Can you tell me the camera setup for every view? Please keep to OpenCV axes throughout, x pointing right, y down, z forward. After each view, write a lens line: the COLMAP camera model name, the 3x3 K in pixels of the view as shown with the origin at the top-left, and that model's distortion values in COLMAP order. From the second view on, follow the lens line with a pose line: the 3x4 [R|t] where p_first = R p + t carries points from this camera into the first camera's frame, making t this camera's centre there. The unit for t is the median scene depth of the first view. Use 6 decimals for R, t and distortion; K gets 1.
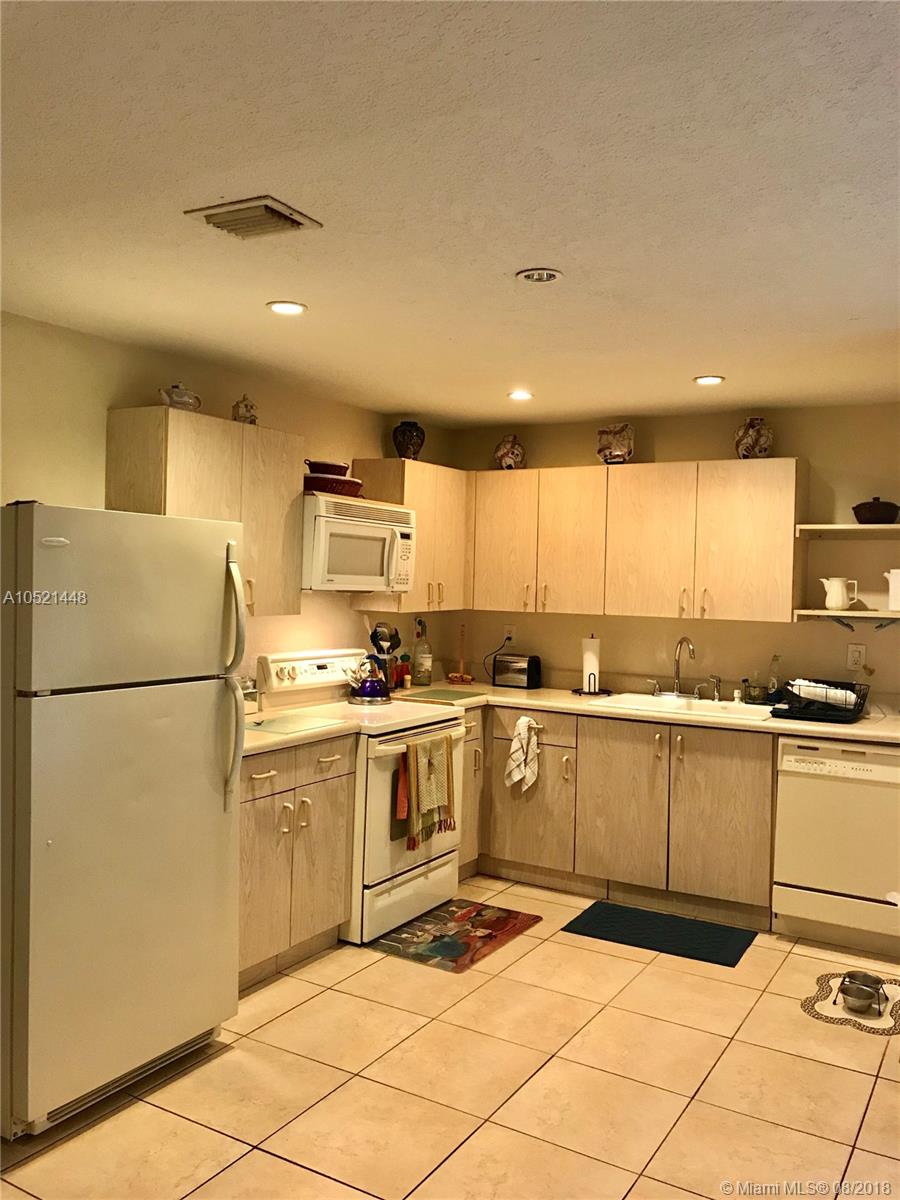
lens RADIAL K [[978.7, 0, 455.8], [0, 978.7, 598.6], [0, 0, 1]] dist [0.166232, -0.460115]
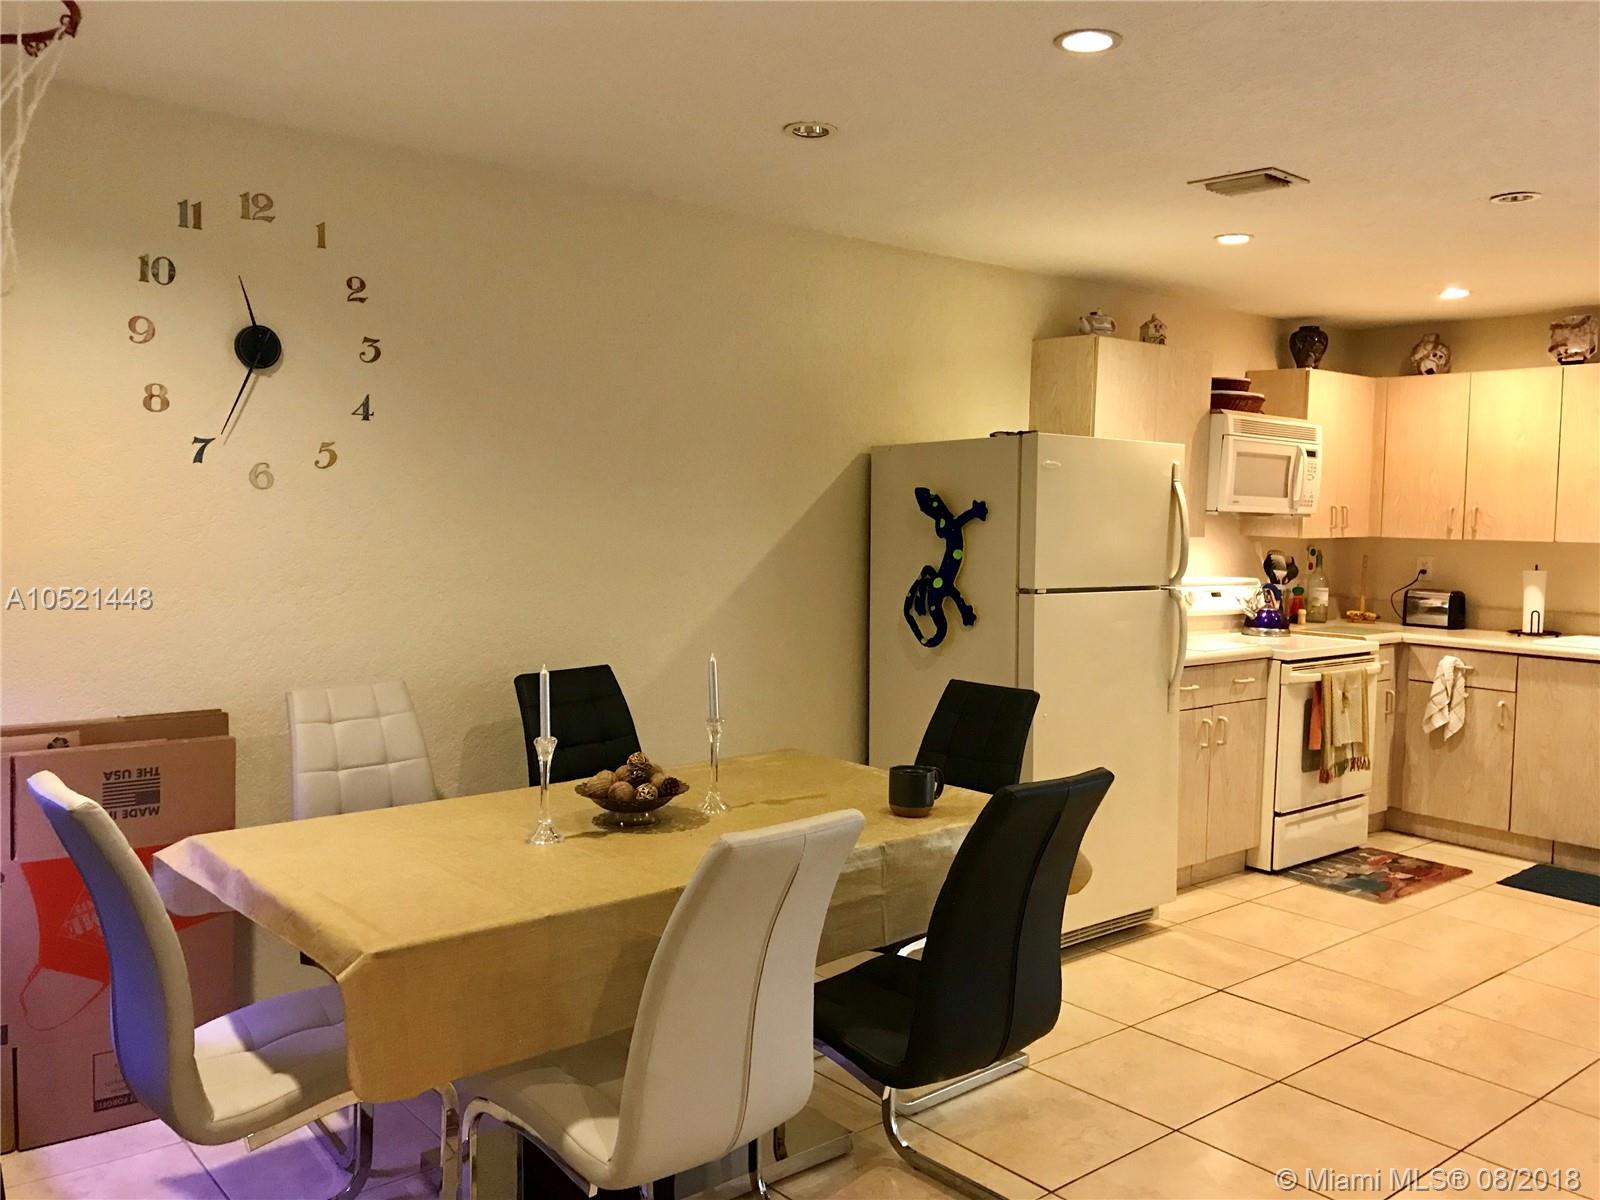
lens RADIAL K [[1317.8, 0, 798.2], [0, 1317.8, 588.9], [0, 0, 1]] dist [-0.008833, 0.043070]
pose [[0.941785, 0.014579, -0.335899, -0.090960], [-0.003090, 0.999393, 0.034711, 0.021993], [0.336201, -0.031652, 0.941258, -0.337595]]
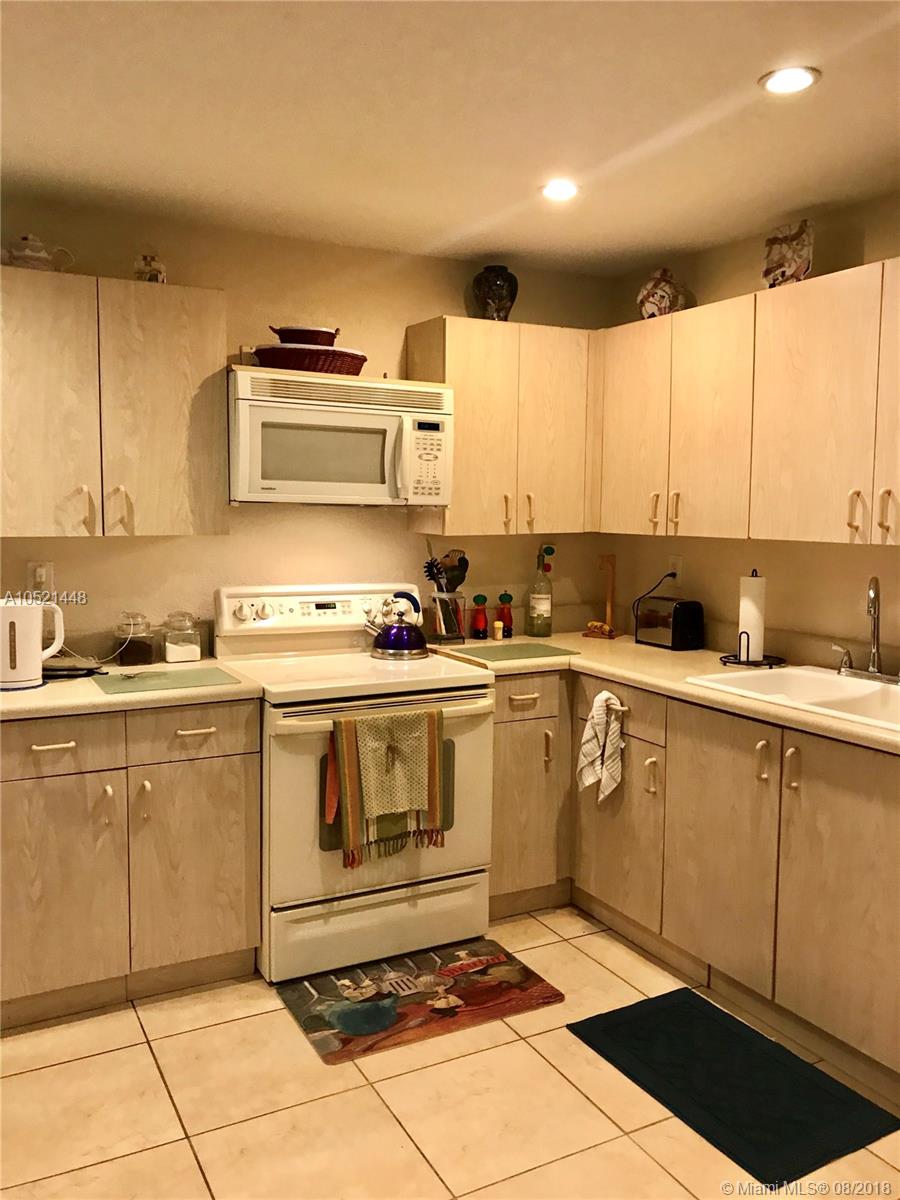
lens RADIAL K [[978.7, 0, 455.8], [0, 978.7, 598.6], [0, 0, 1]] dist [0.166232, -0.460115]
pose [[0.855750, 0.034031, -0.516269, 0.351154], [0.001018, 0.997722, 0.067455, 0.012997], [0.517389, -0.058250, 0.853766, 0.409708]]
